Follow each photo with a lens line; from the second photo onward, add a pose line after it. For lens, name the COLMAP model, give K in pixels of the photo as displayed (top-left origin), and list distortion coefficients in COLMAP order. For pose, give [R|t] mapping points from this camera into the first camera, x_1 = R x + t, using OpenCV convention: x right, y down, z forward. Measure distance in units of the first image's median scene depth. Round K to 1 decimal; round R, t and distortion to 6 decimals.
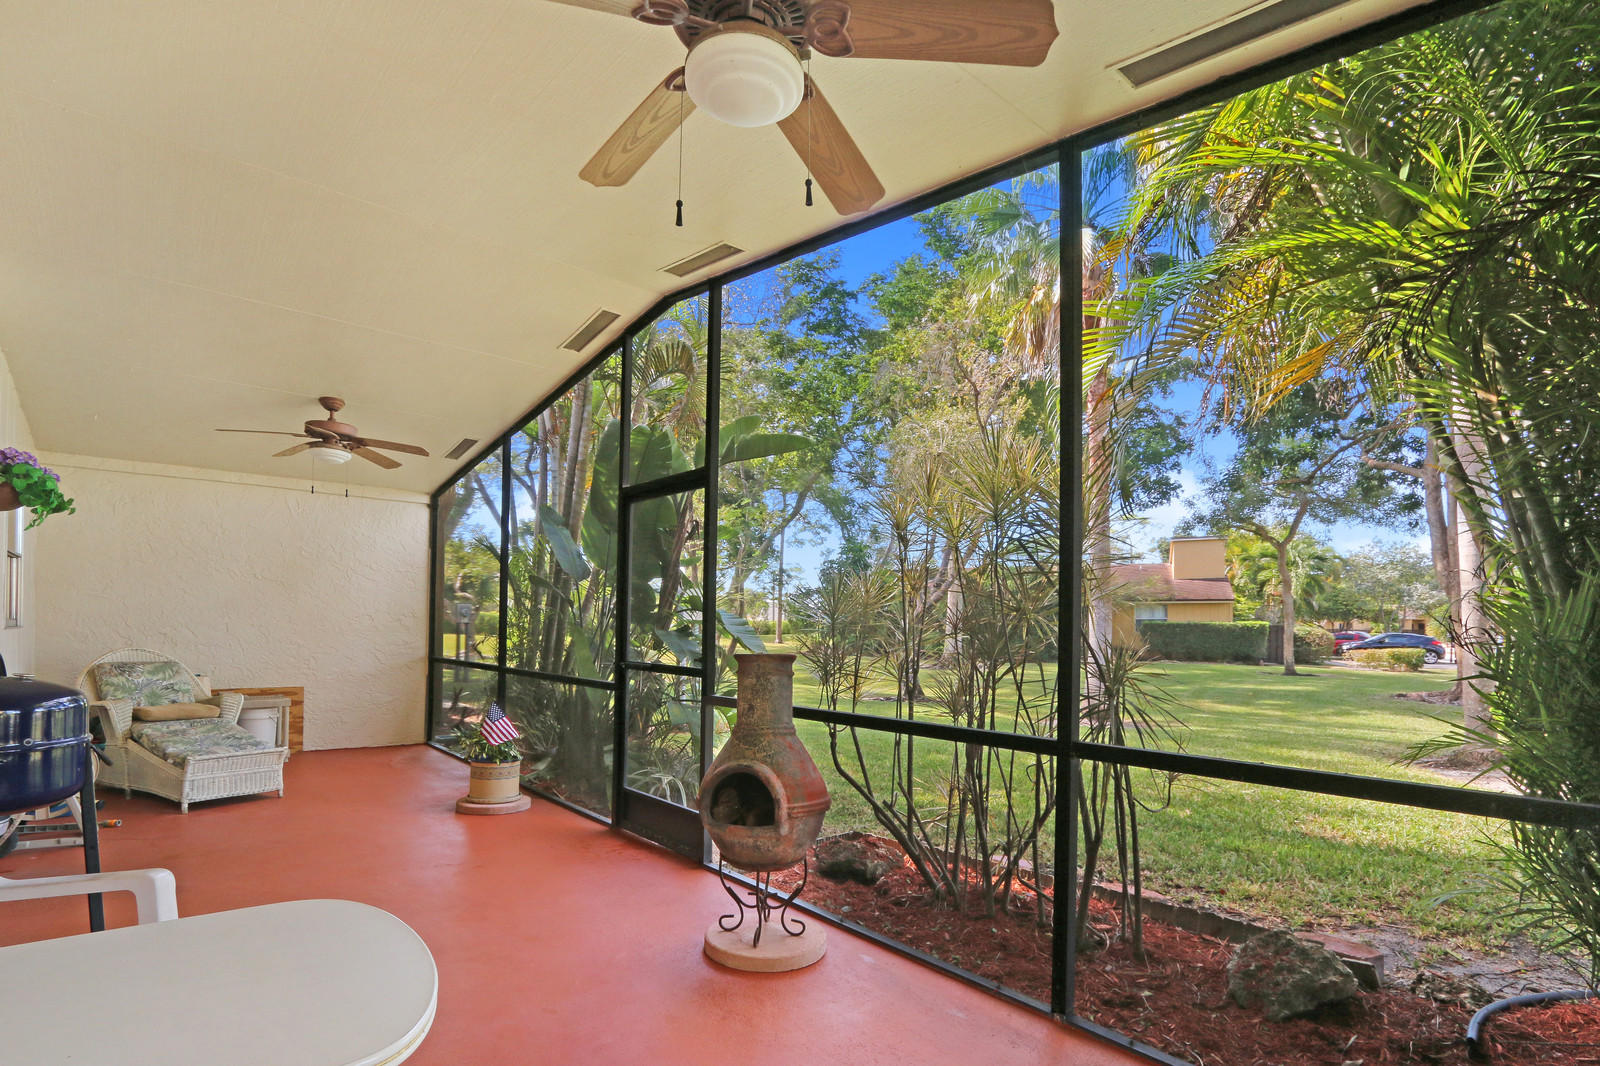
lens RADIAL K [[750.5, 0, 801.1], [0, 750.5, 579.5], [0, 0, 1]] dist [-0.020945, 0.004491]
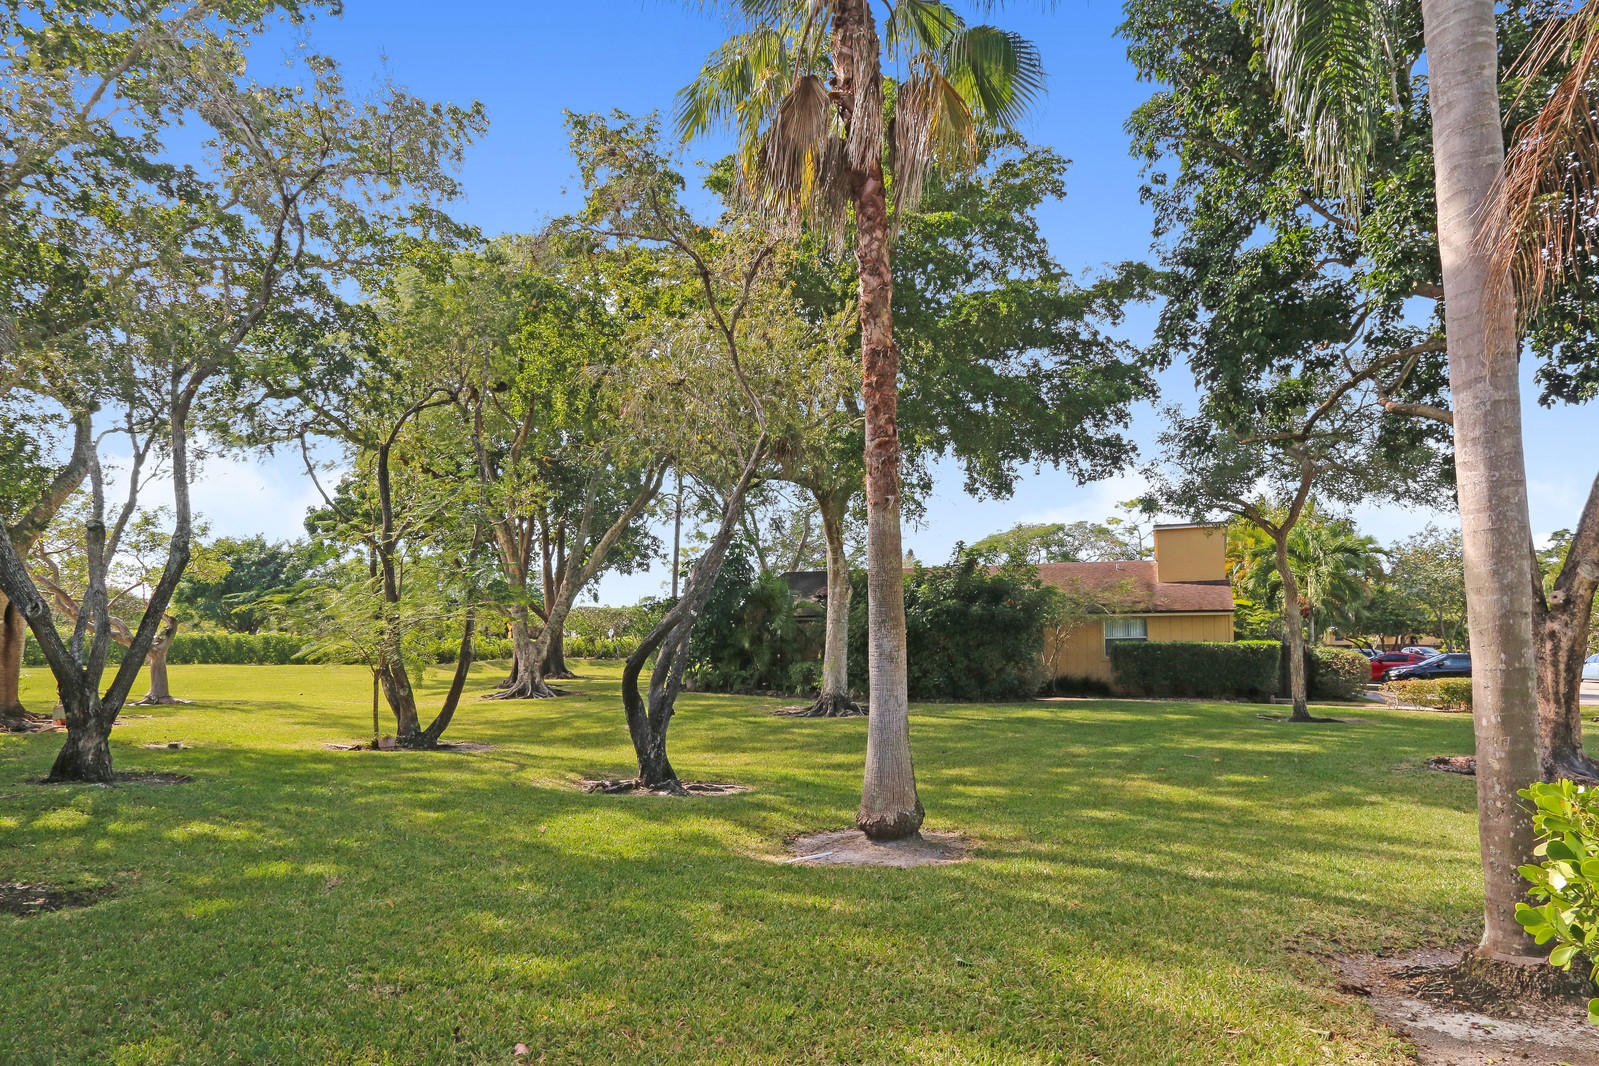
lens RADIAL K [[957.6, 0, 799.5], [0, 957.6, 533.0], [0, 0, 1]] dist [0.001434, 0.000887]
pose [[0.997930, -0.006194, 0.064015, 0.135171], [0.009777, 0.998393, -0.055812, 0.000217], [-0.063567, 0.056323, 0.996387, 0.133589]]
